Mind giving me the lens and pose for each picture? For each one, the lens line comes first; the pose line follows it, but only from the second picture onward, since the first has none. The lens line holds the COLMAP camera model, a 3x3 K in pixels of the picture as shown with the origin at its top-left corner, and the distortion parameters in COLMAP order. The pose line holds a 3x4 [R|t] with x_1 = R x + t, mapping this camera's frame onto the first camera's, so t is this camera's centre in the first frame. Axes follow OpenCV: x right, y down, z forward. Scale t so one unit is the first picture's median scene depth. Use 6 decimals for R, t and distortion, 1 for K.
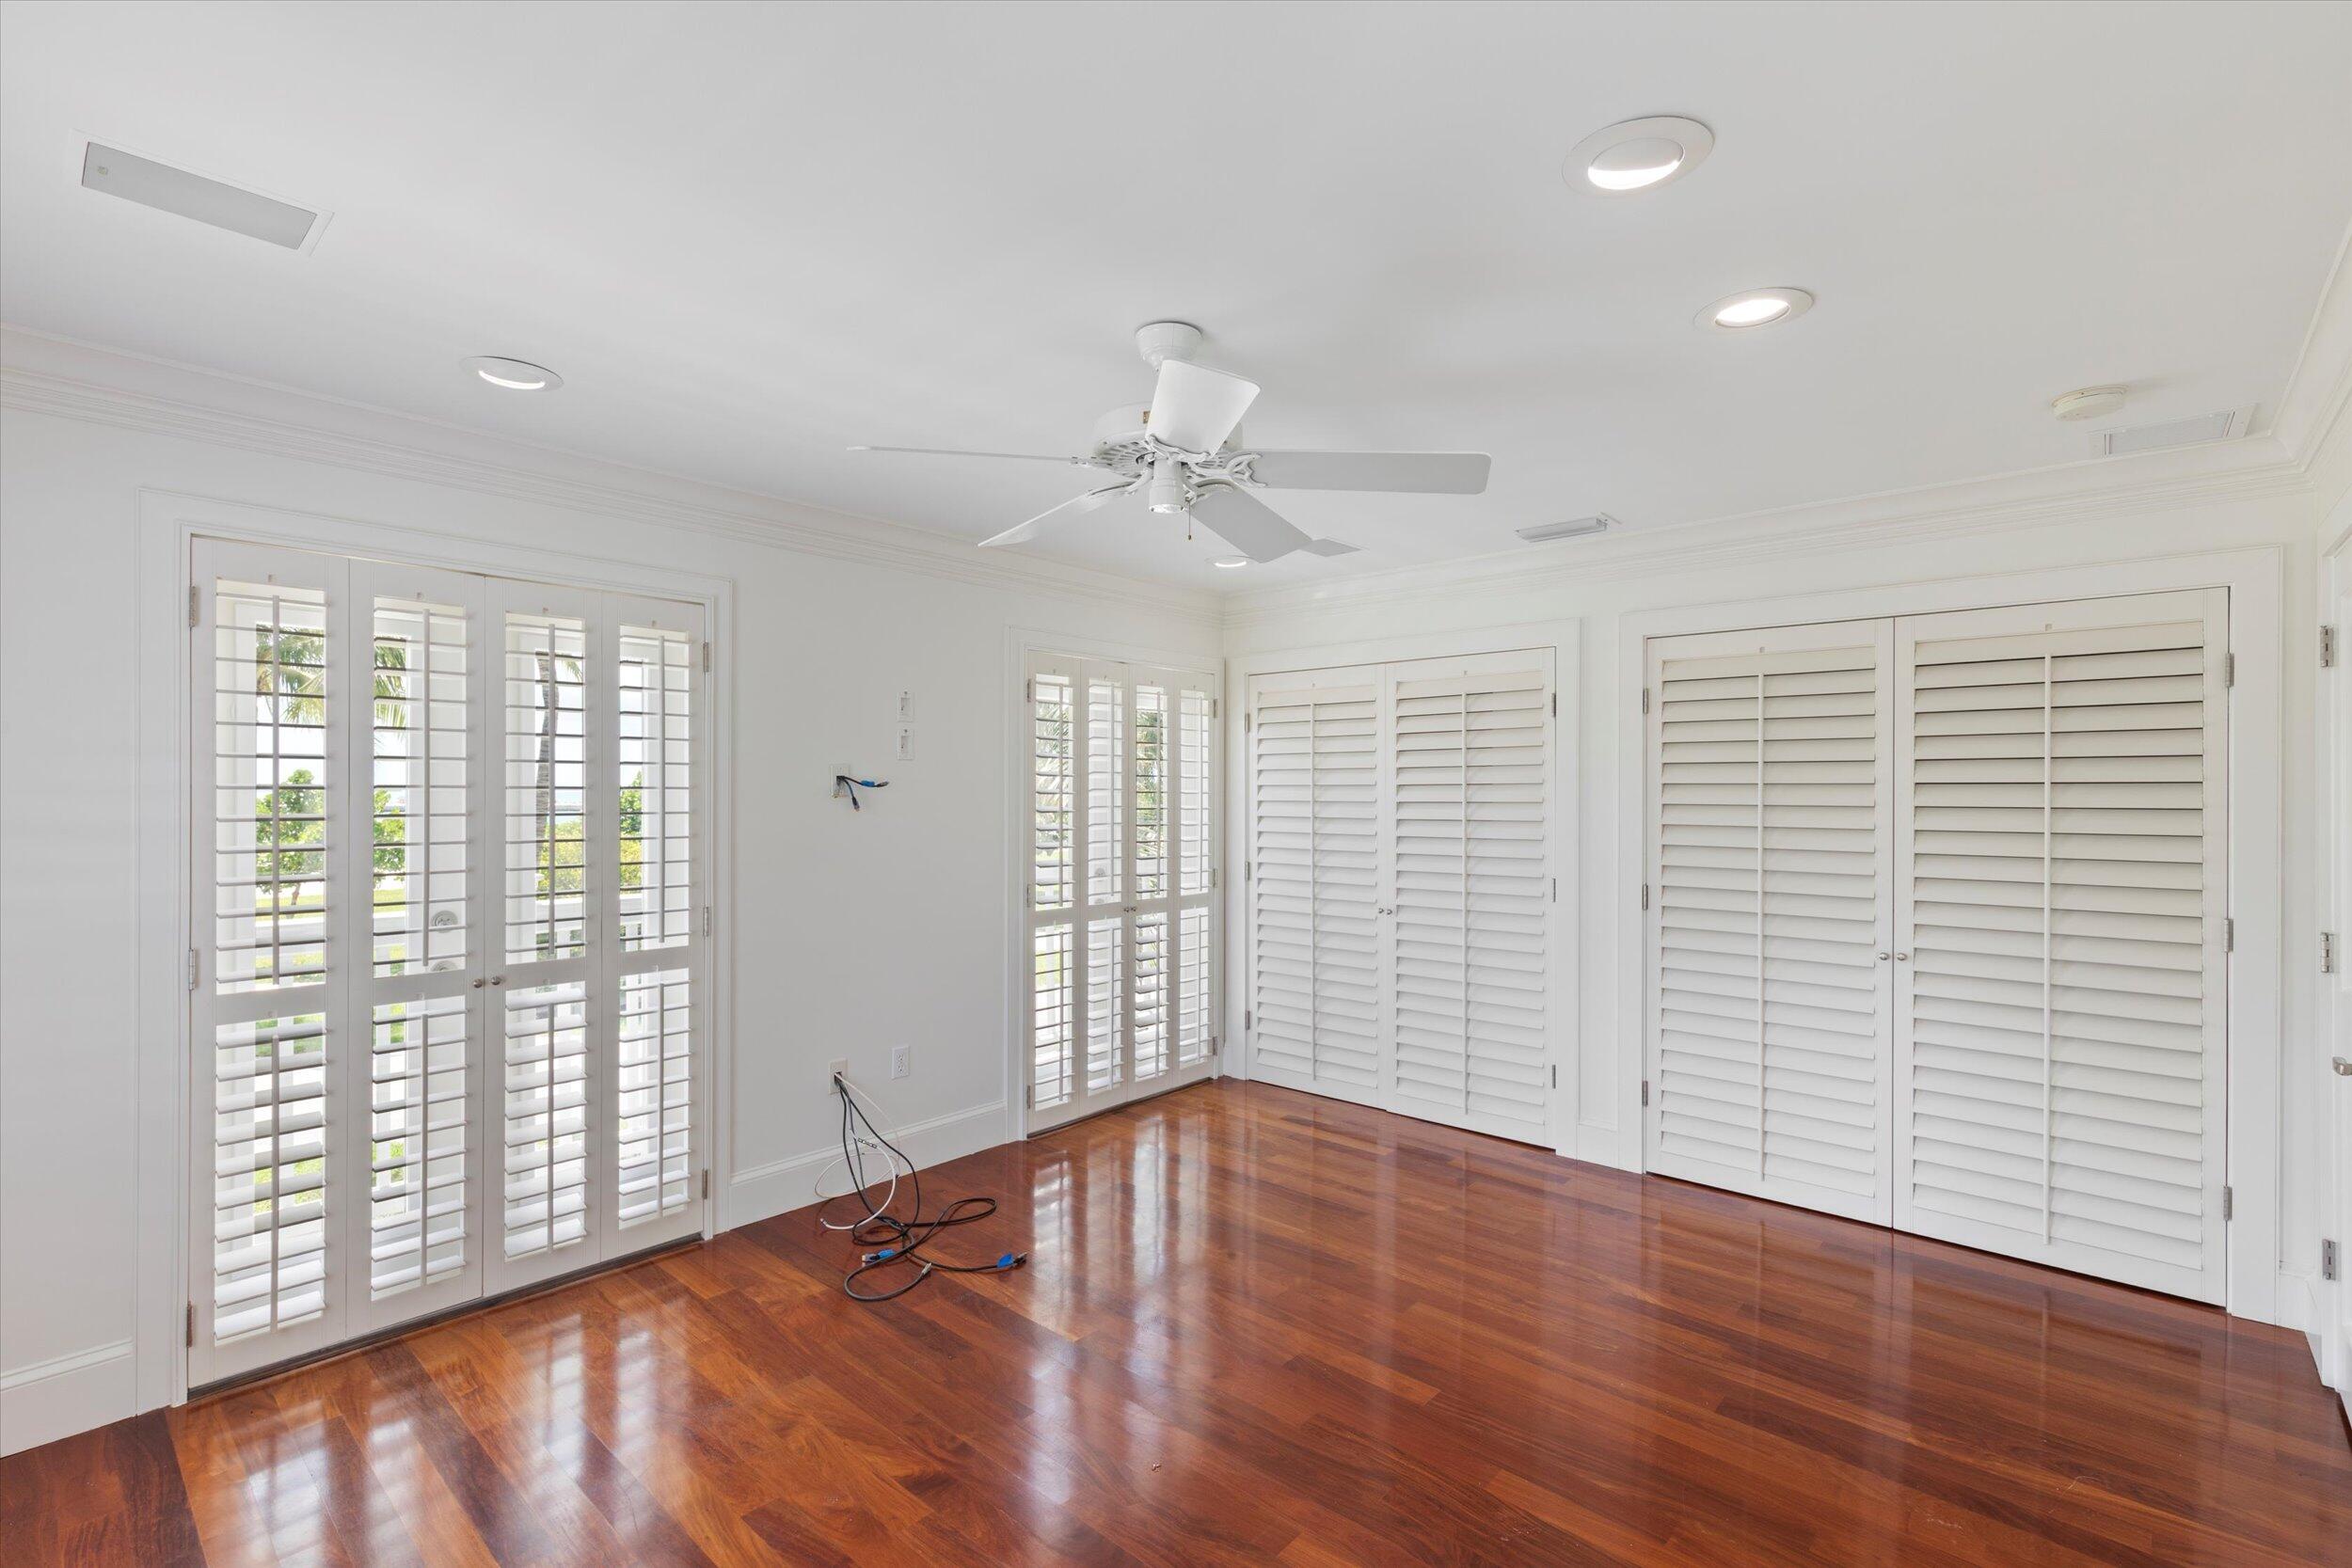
lens RADIAL K [[1066.5, 0, 1174.0], [0, 1066.5, 780.9], [0, 0, 1]] dist [0.012474, -0.003203]
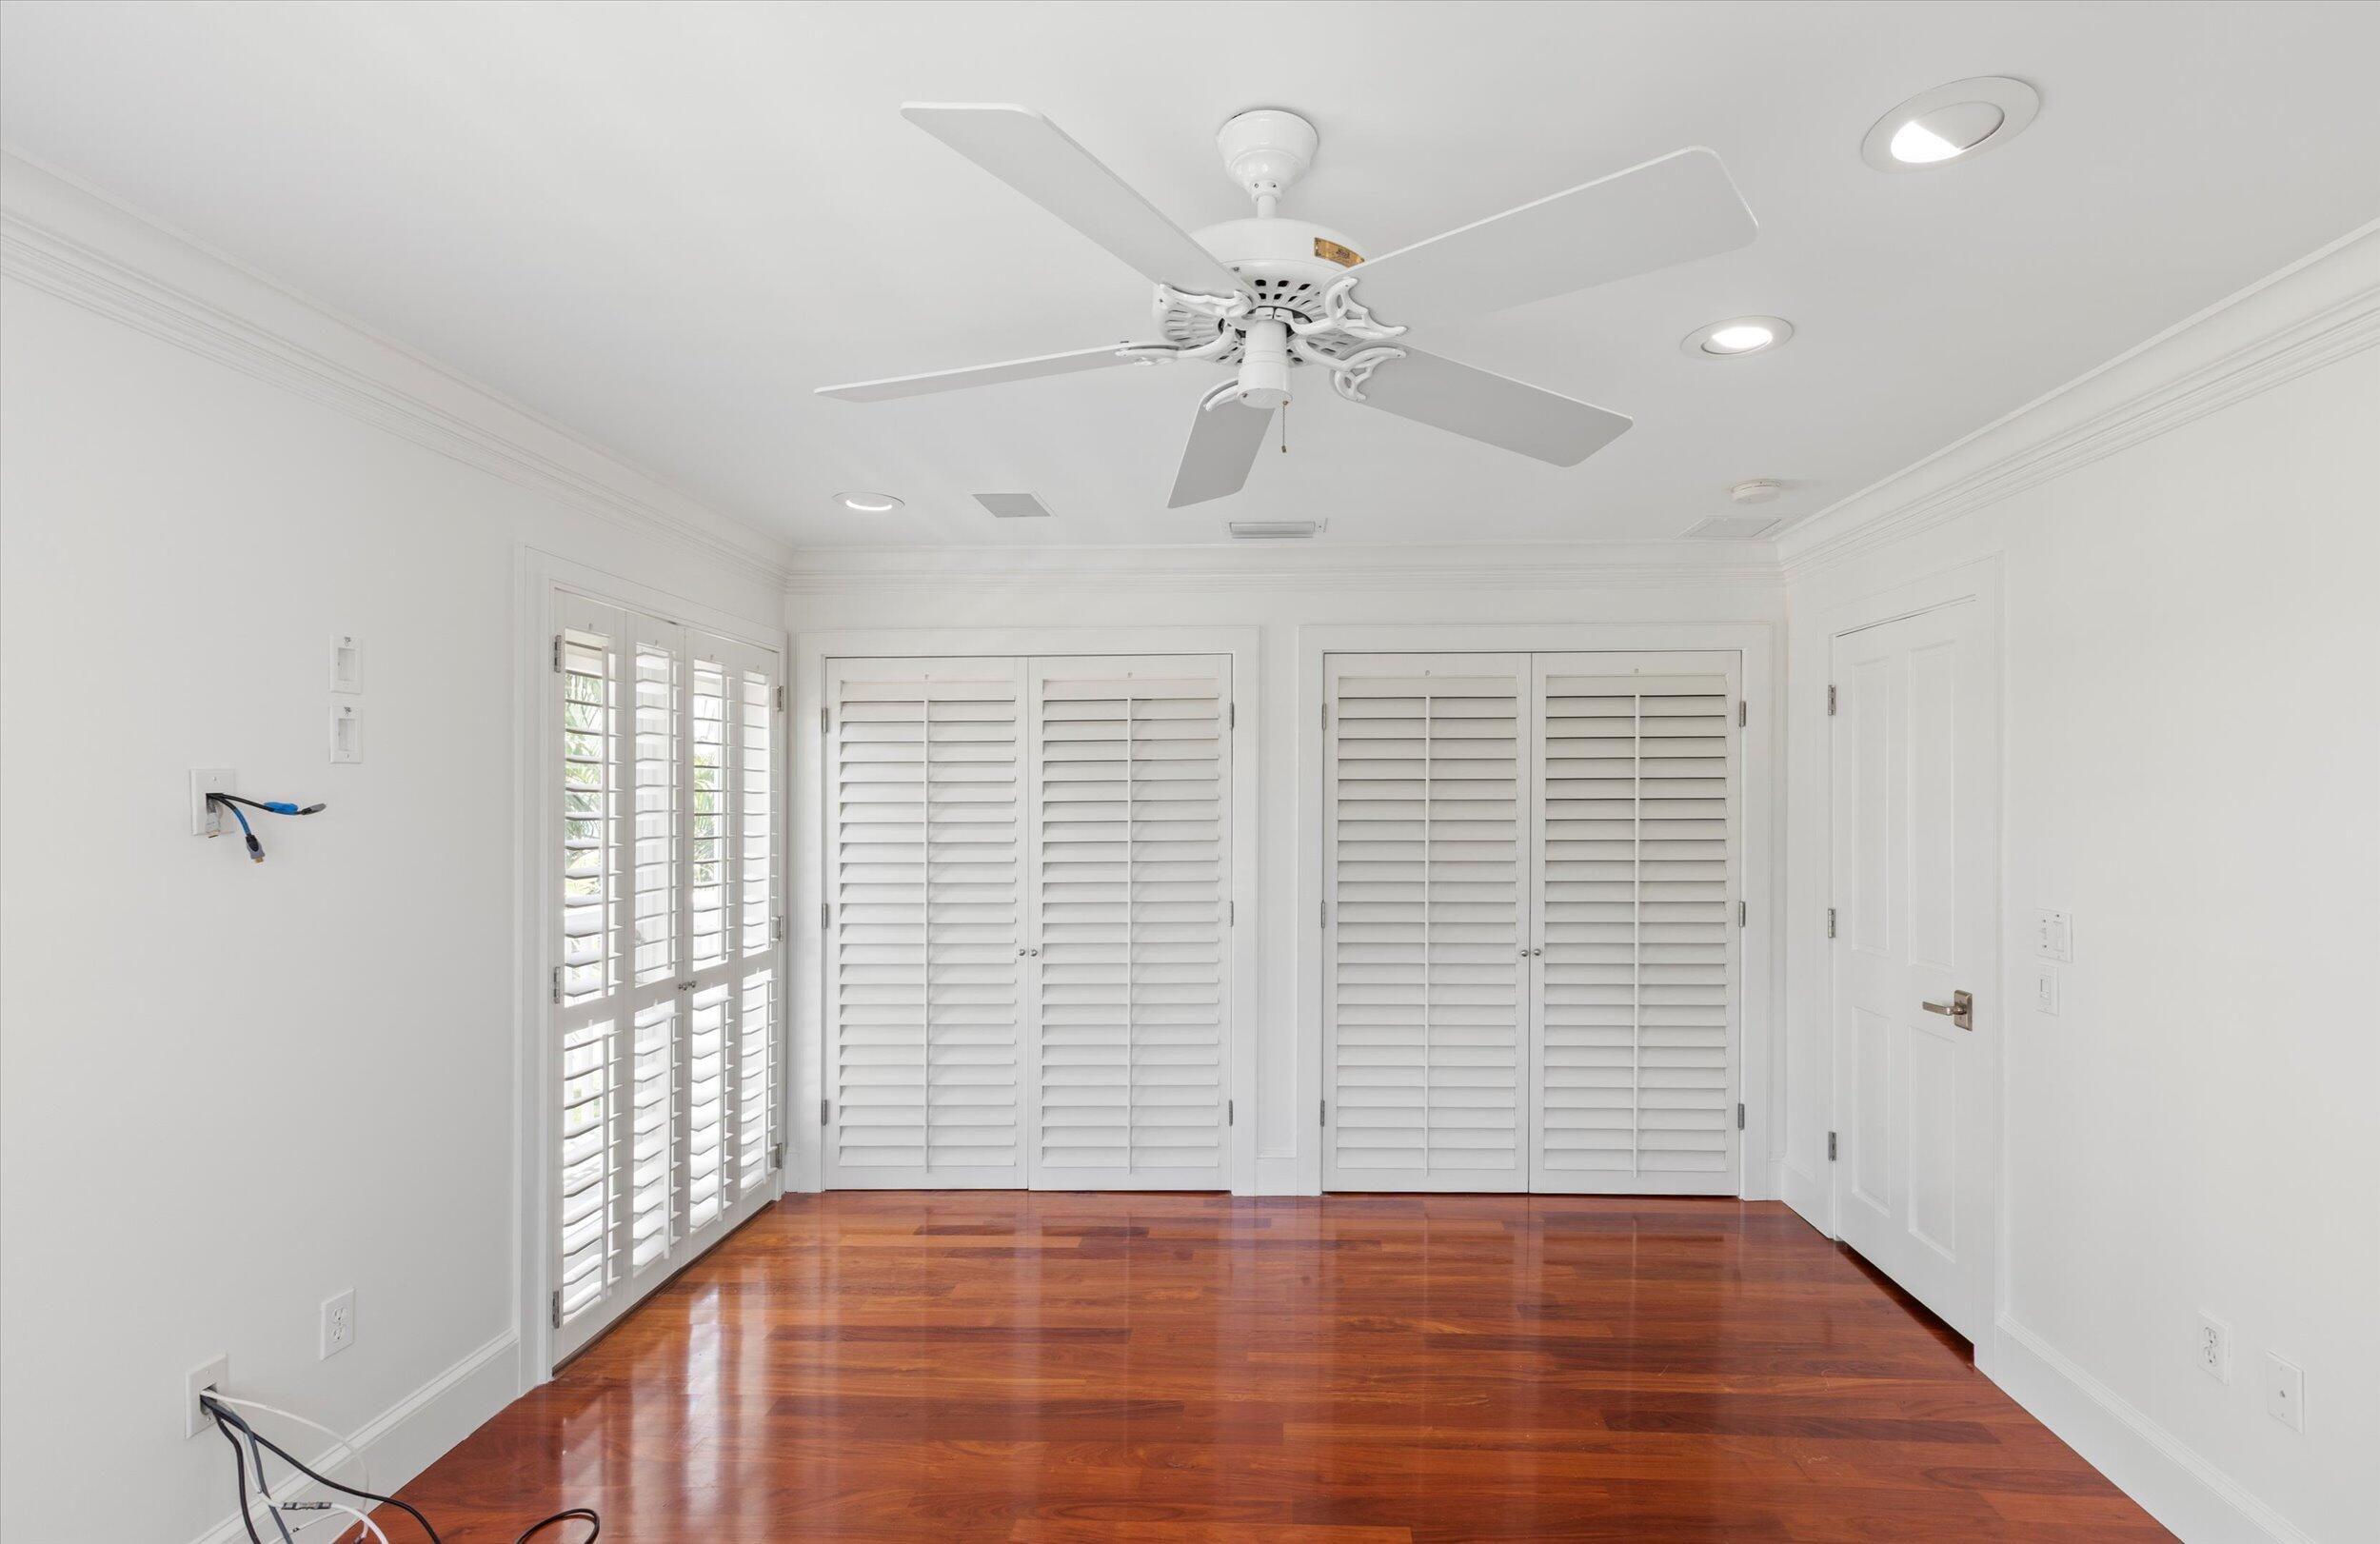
lens RADIAL K [[1093.1, 0, 1255.8], [0, 1093.1, 790.7], [0, 0, 1]] dist [0.019096, -0.001710]
pose [[0.761730, 0.000296, 0.647894, -0.247398], [-0.000547, 1.000000, 0.000187, -0.005672], [-0.647894, -0.000497, 0.761730, 0.253866]]
